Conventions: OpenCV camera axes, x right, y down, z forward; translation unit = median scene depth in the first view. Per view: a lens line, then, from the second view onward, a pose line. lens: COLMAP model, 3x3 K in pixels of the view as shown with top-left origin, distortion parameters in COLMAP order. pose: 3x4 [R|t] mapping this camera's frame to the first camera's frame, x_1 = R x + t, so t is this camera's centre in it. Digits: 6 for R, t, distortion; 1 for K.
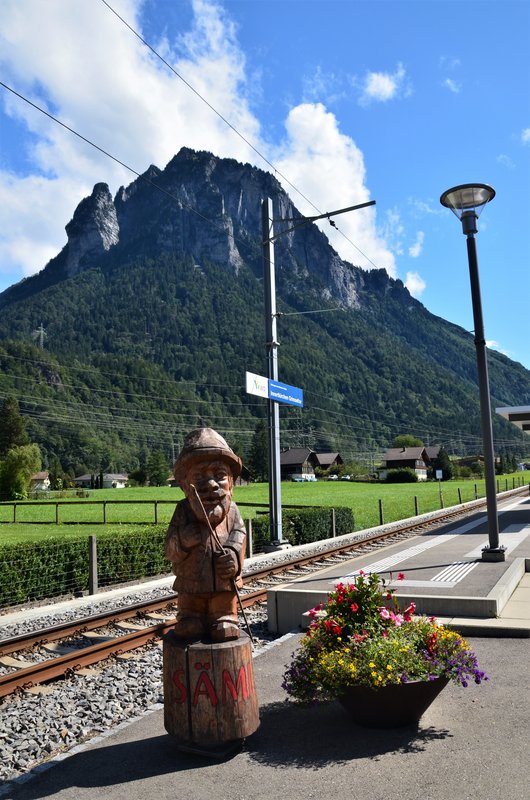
lens RADIAL K [[630.2, 0, 260.7], [0, 630.2, 400.0], [0, 0, 1]] dist [-0.115693, 0.050591]
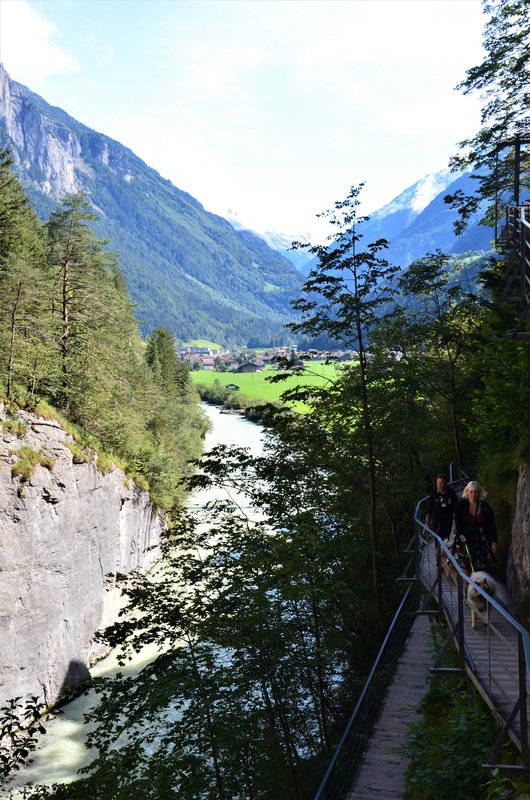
lens RADIAL K [[897.4, 0, 263.5], [0, 897.4, 400.6], [0, 0, 1]] dist [0.099599, 0.000000]
pose [[0.933504, -0.018729, 0.358078, -0.114728], [-0.049295, 0.982449, 0.179898, -0.100026], [-0.355163, -0.185587, 0.916197, -0.651424]]
